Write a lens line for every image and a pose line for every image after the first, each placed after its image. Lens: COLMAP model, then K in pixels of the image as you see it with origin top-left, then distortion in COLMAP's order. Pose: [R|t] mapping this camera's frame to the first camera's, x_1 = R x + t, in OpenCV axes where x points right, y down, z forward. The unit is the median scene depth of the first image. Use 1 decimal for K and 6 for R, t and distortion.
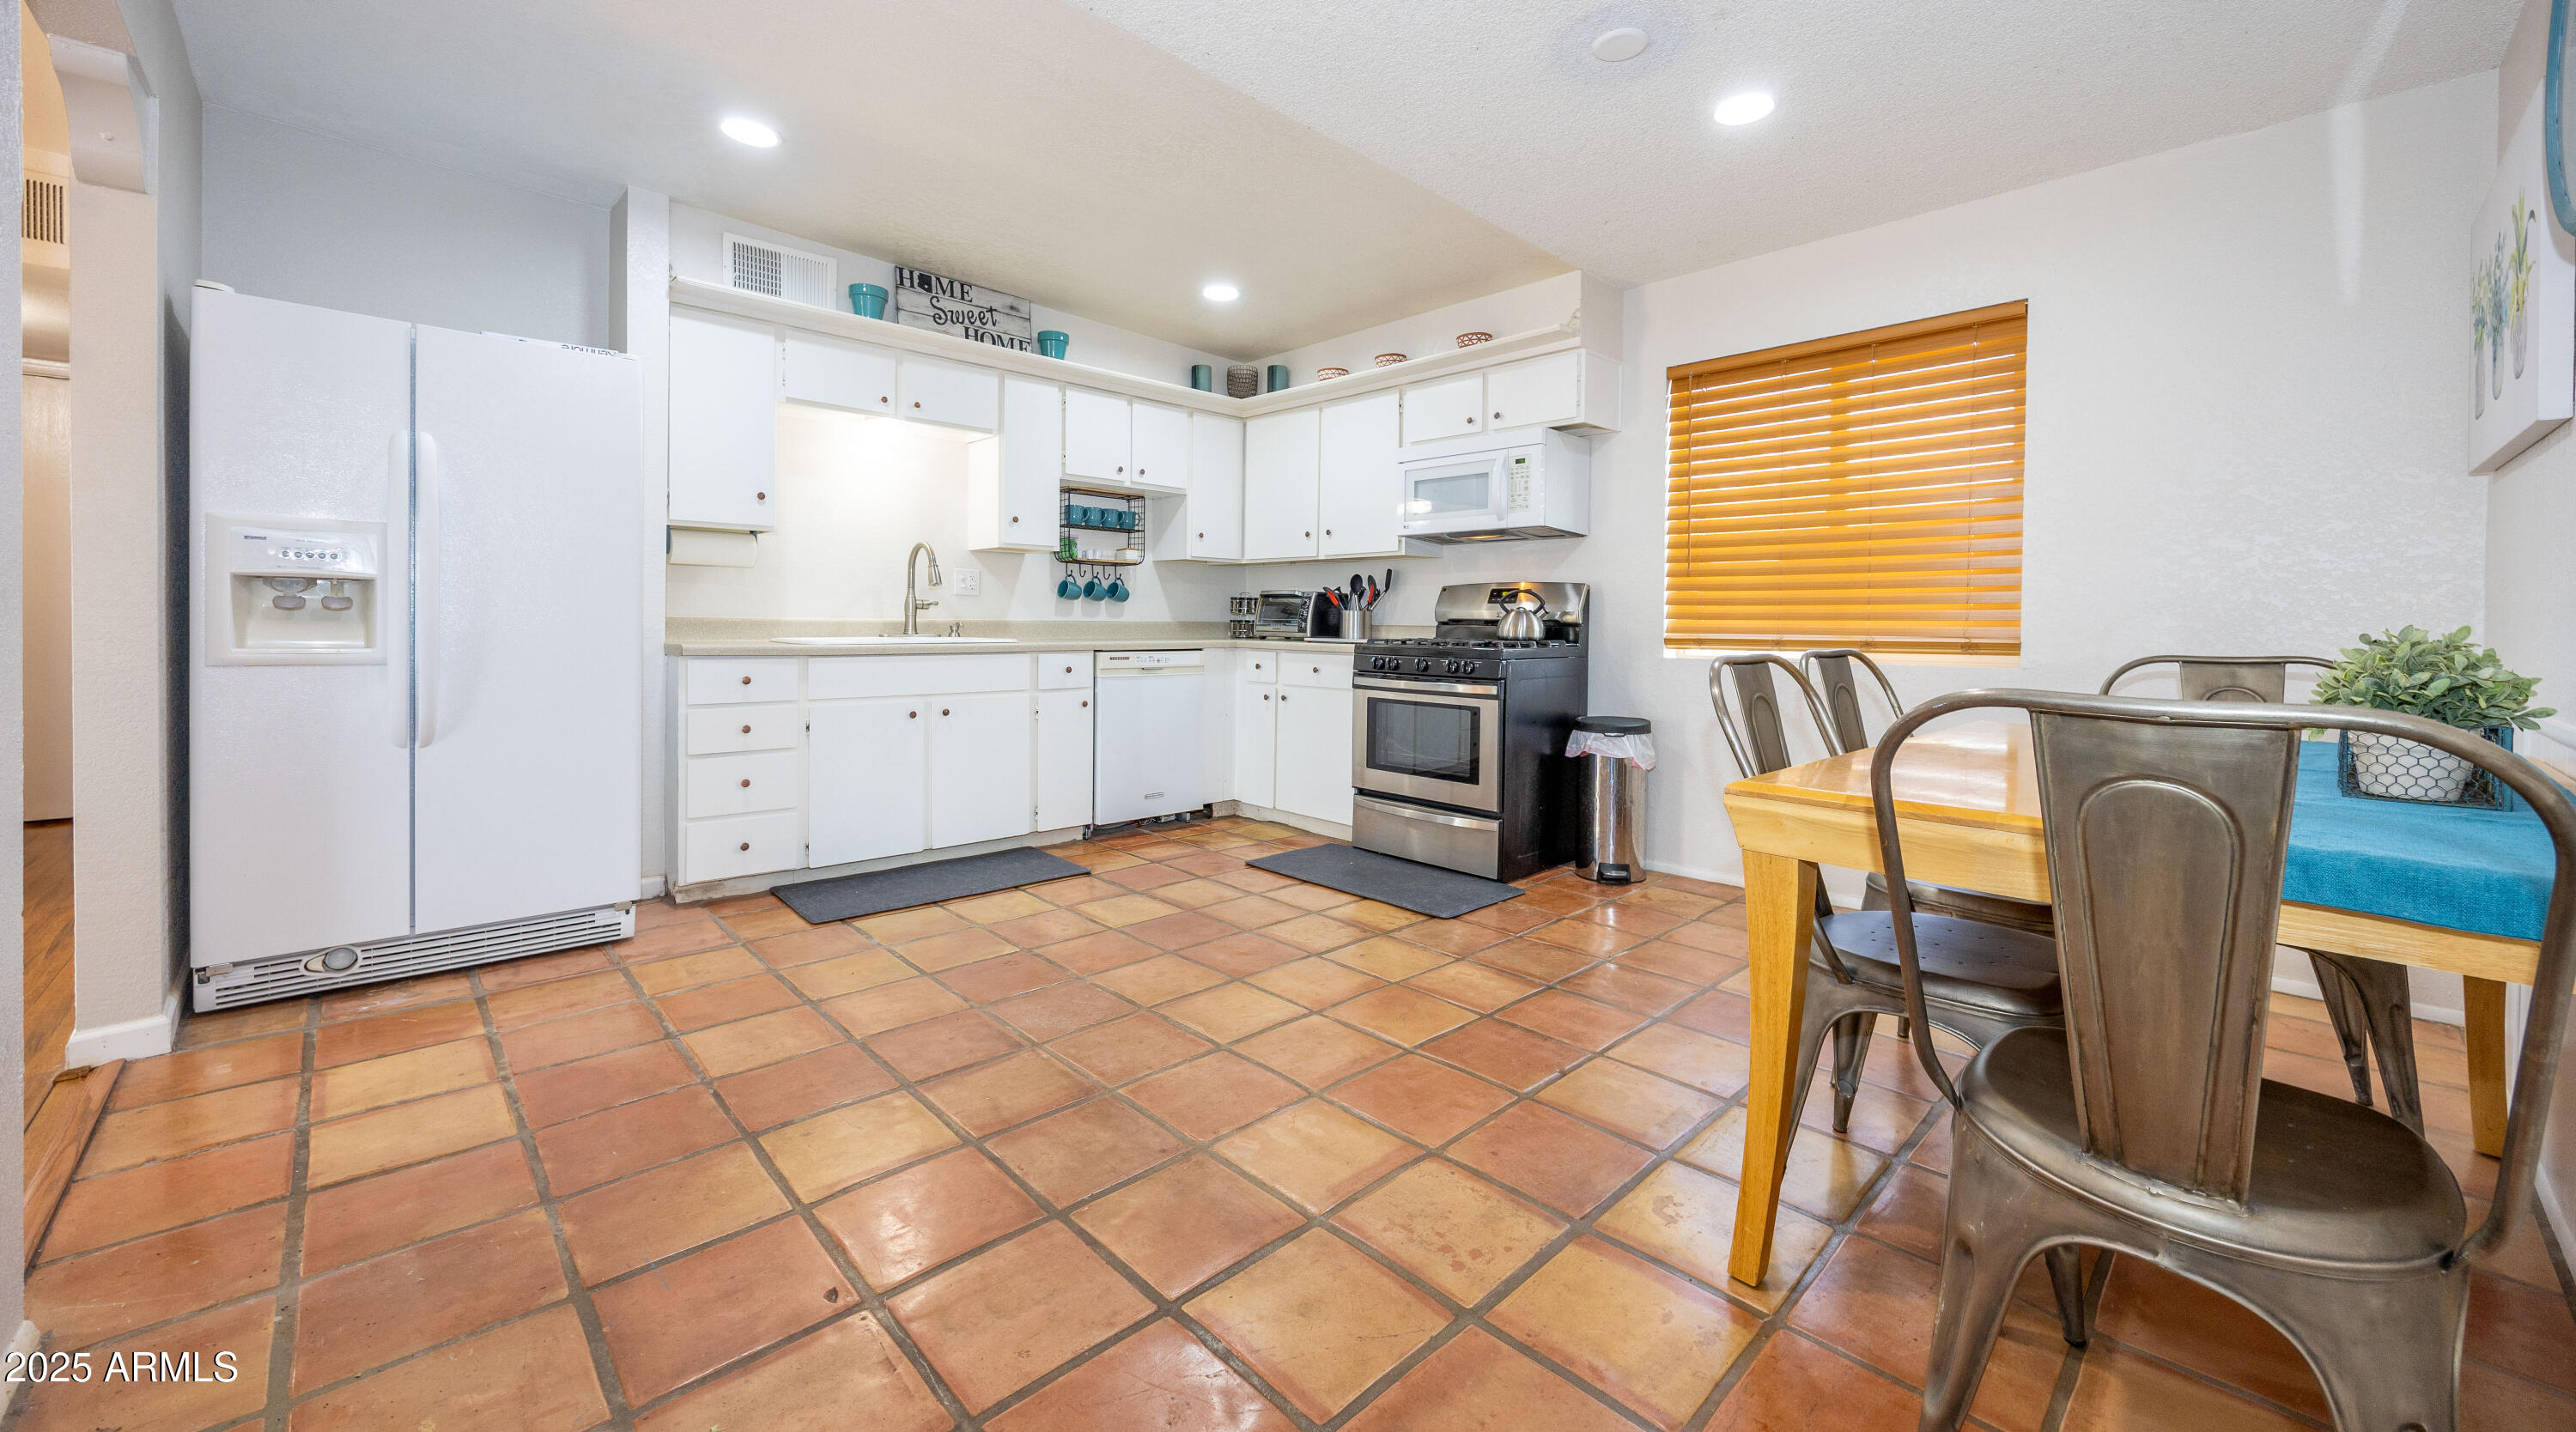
lens RADIAL K [[975.7, 0, 1299.7], [0, 975.7, 630.3], [0, 0, 1]] dist [-0.000824, 0.000009]
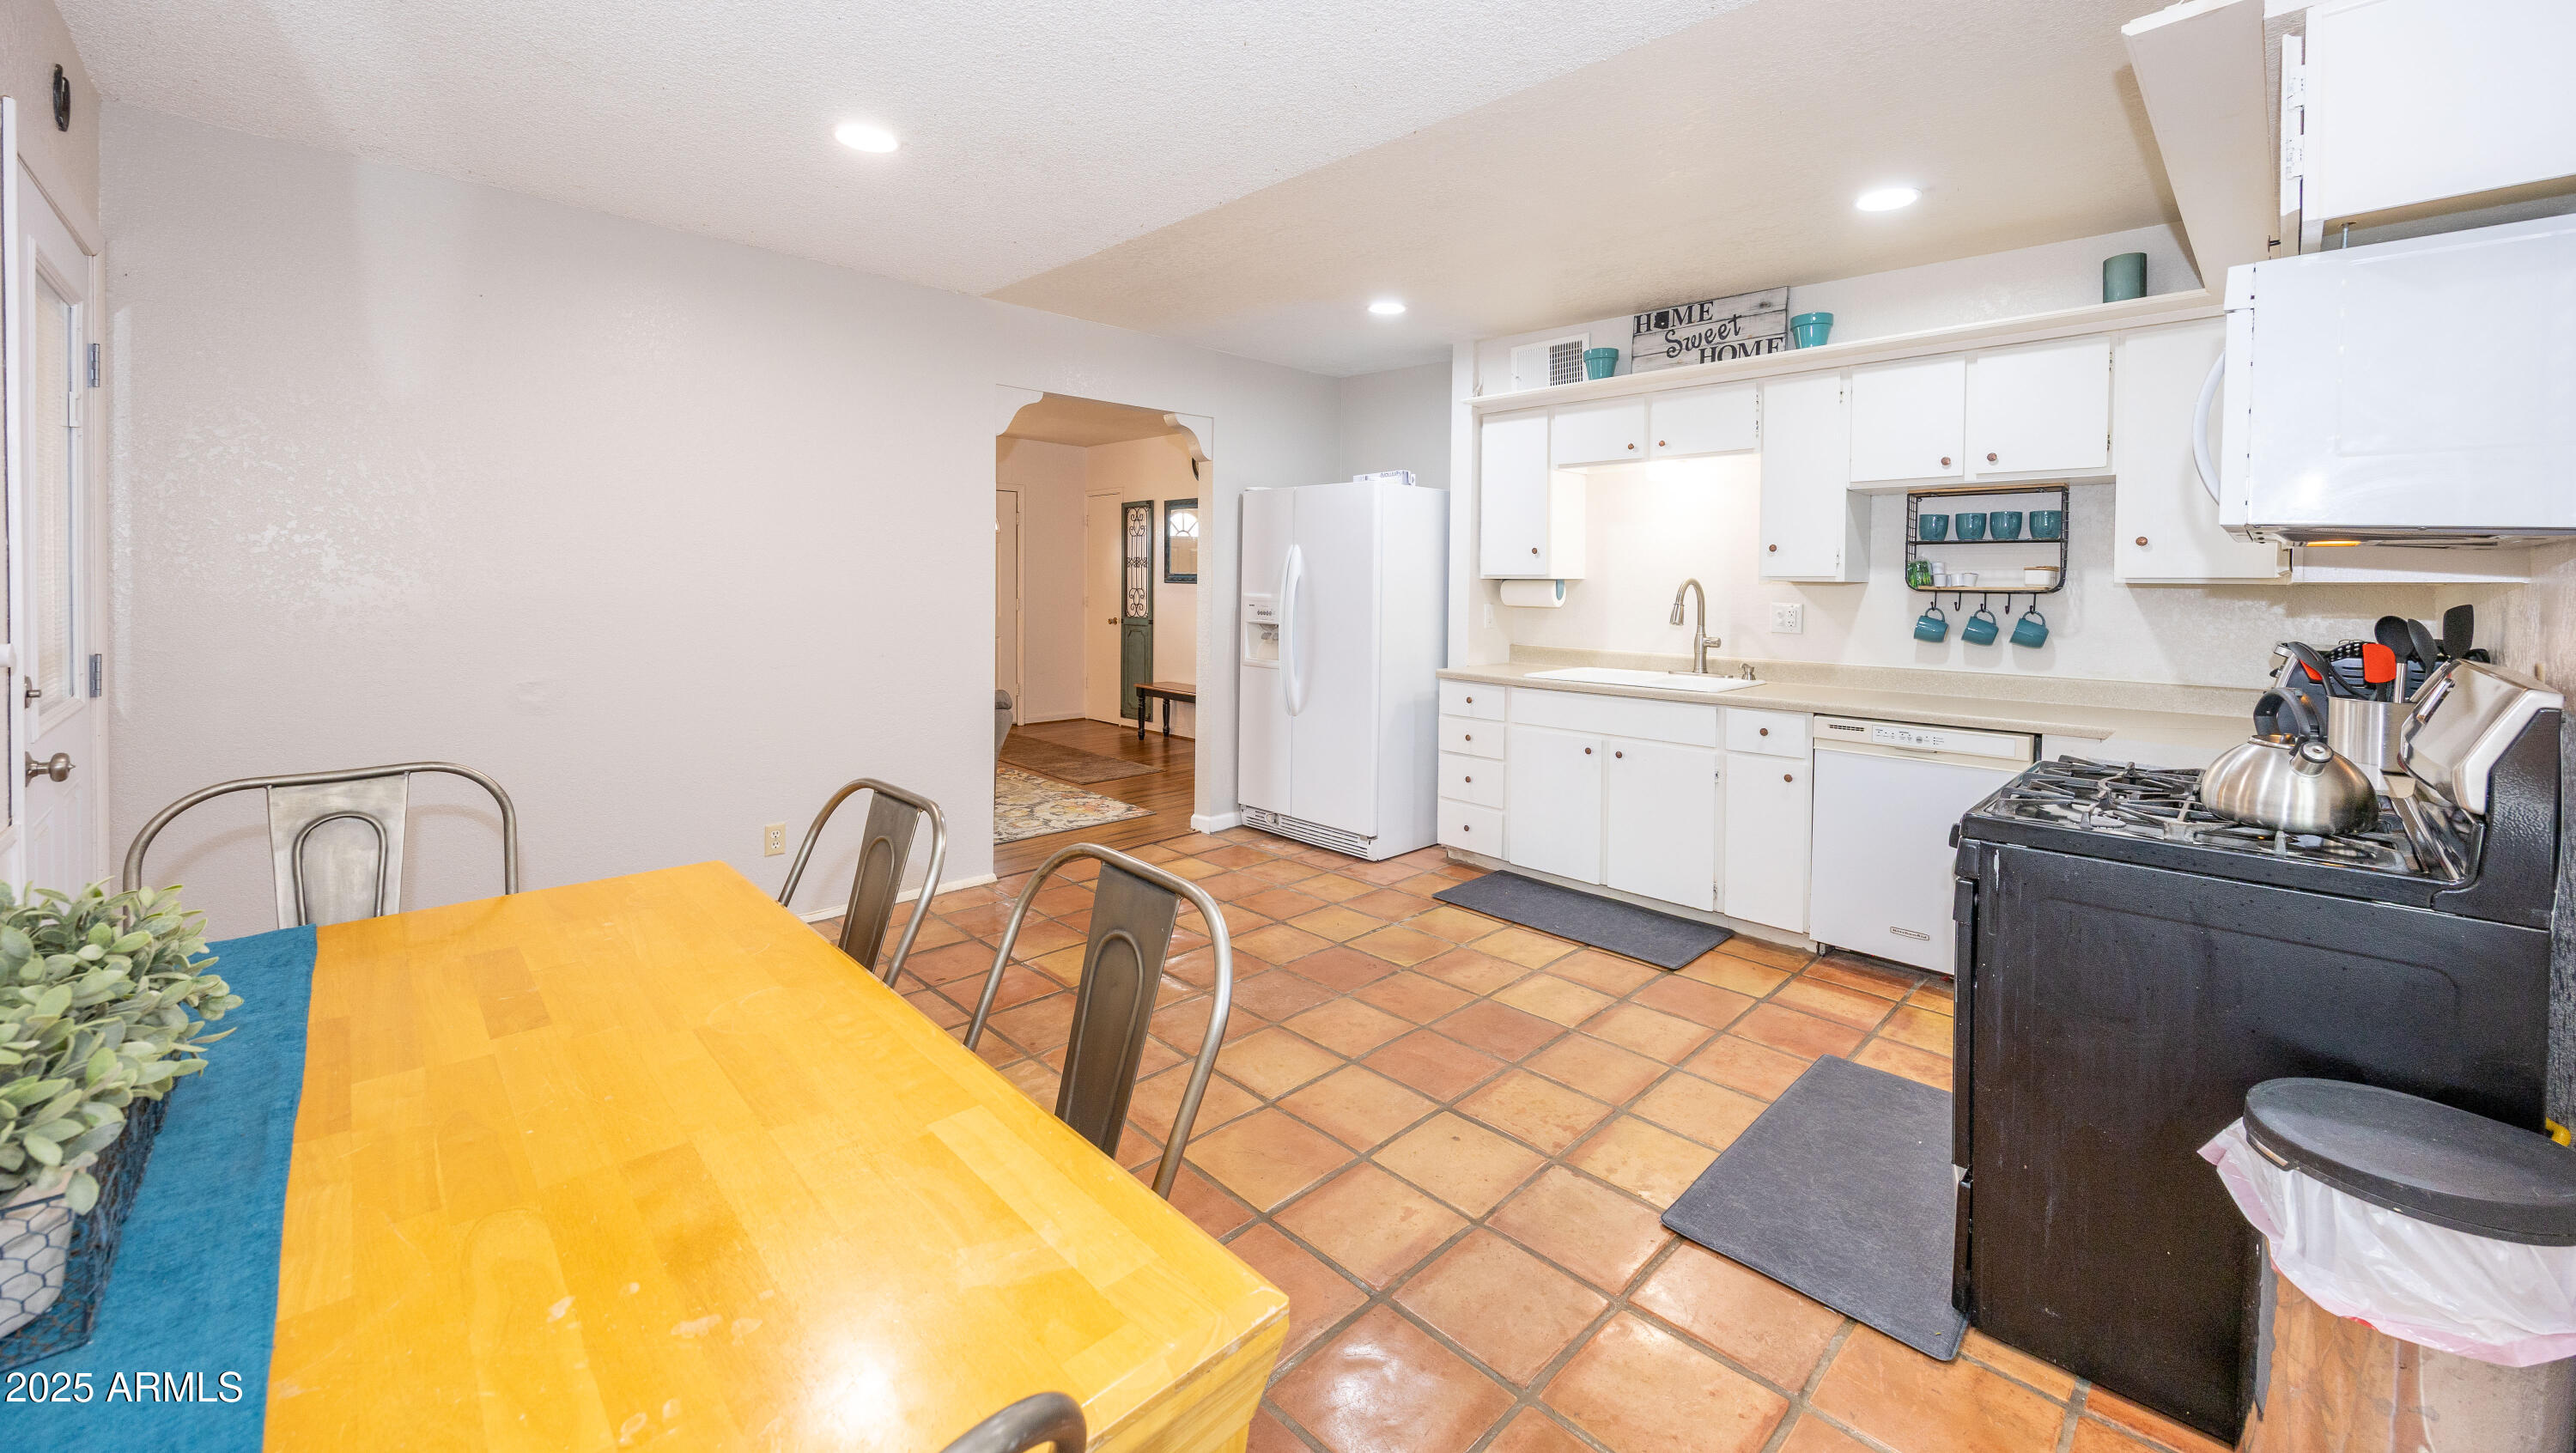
lens RADIAL K [[998.2, 0, 1292.0], [0, 998.2, 597.0], [0, 0, 1]] dist [0.000934, 0.000012]
pose [[0.010670, 0.006019, -0.999925, 0.539346], [-0.017450, 0.999831, 0.005832, -0.064092], [0.999791, 0.017387, 0.010773, 0.530565]]
